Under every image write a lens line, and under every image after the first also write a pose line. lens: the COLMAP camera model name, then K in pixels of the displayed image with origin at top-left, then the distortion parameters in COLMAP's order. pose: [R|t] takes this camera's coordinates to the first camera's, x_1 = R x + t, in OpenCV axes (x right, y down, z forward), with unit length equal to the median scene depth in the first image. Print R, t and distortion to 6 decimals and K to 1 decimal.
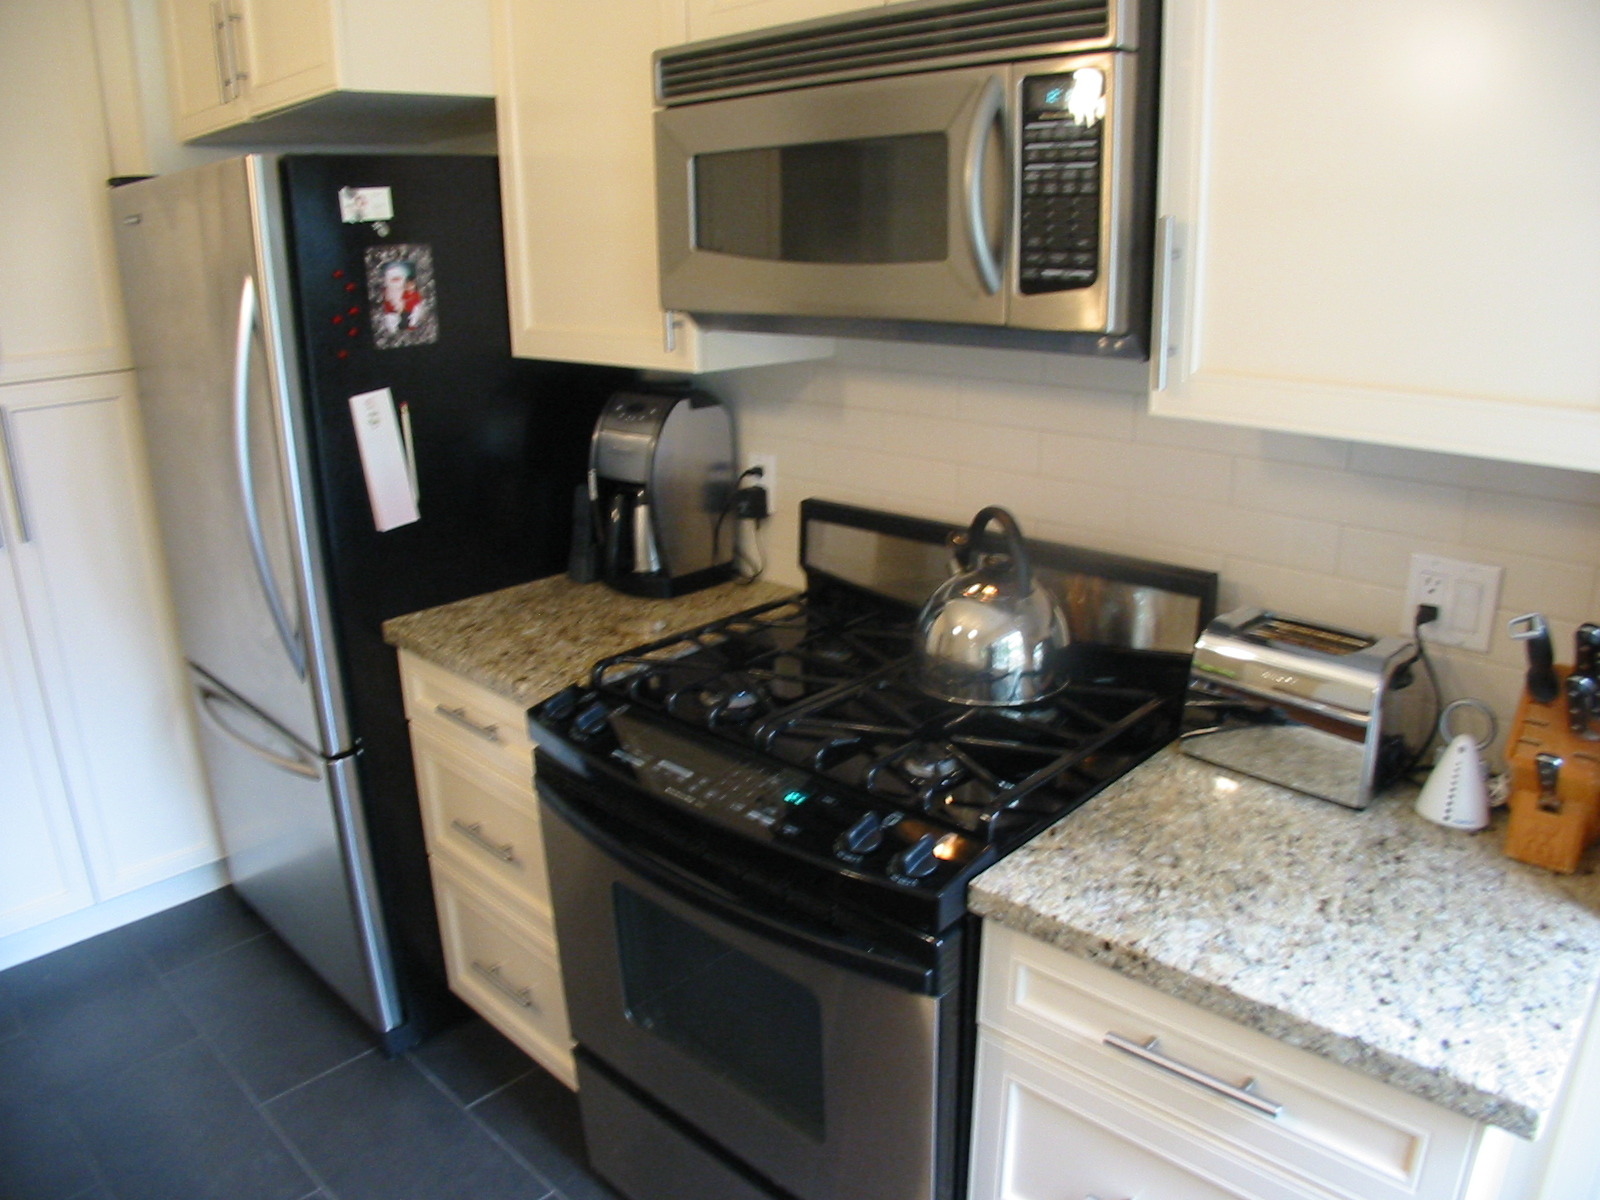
lens RADIAL K [[1162.2, 0, 800.0], [0, 1162.2, 600.0], [0, 0, 1]] dist [-0.205500, 0.102677]
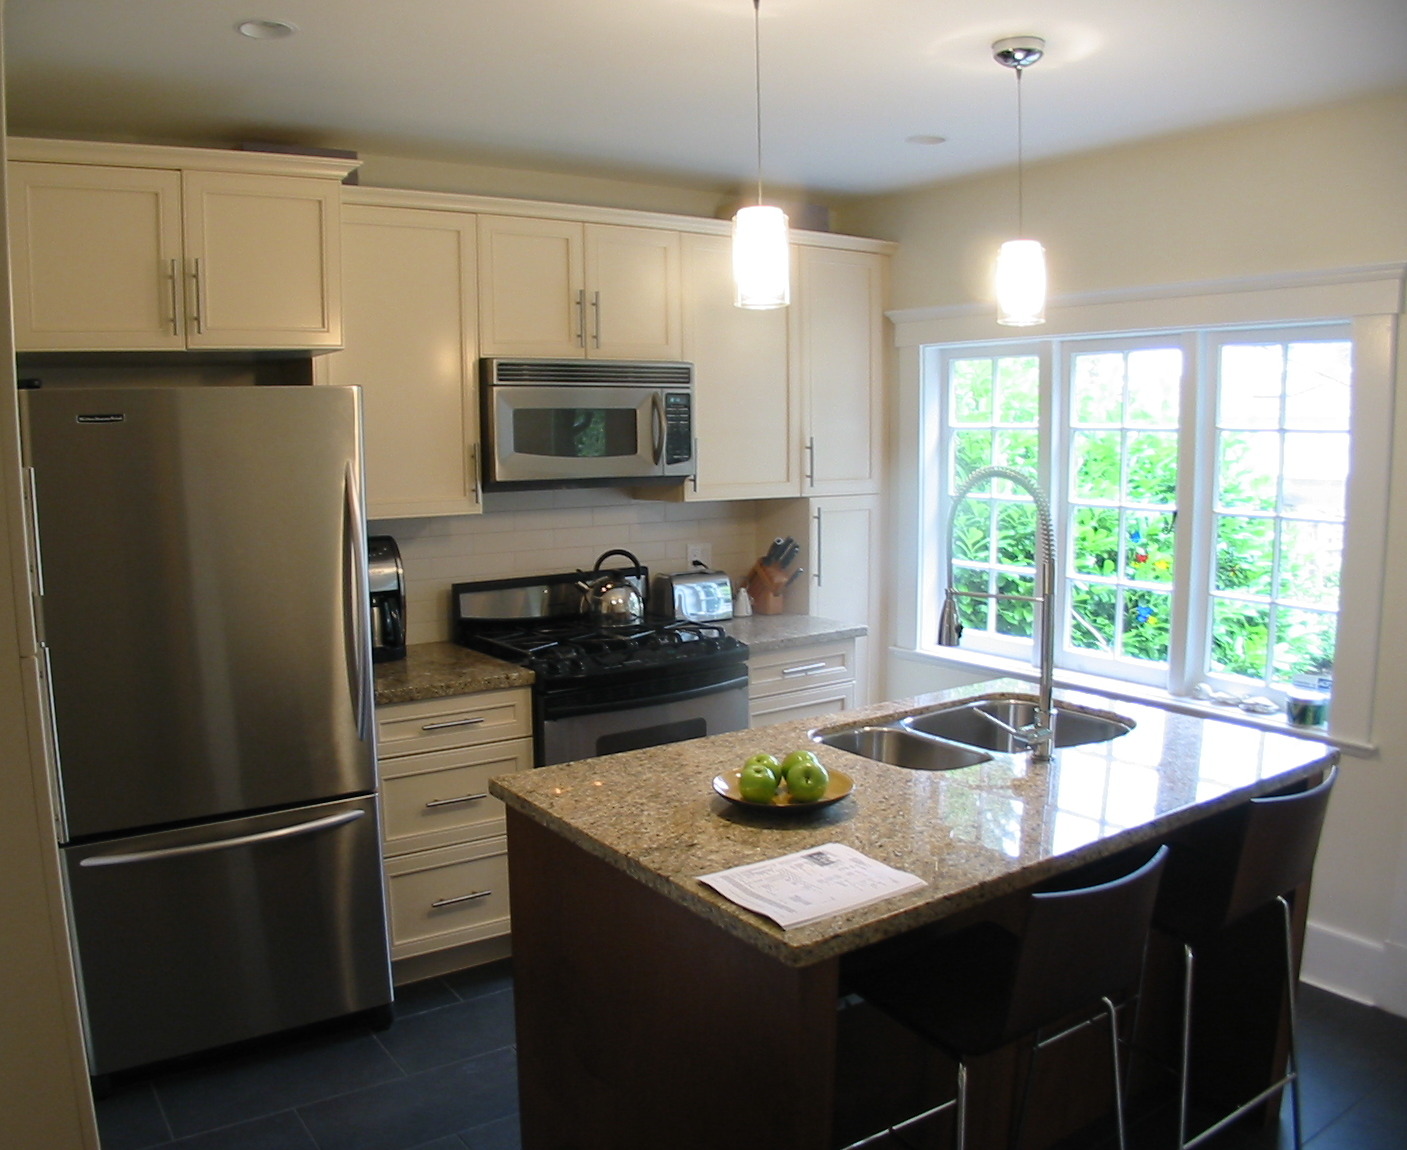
lens RADIAL K [[1148.3, 0, 703.5], [0, 1148.3, 575.0], [0, 0, 1]] dist [-0.001540, -0.000183]
pose [[0.214999, -0.109416, 0.970466, -2.344853], [0.303246, 0.952066, 0.040160, -0.073788], [-0.928341, 0.285656, 0.237873, 0.239004]]
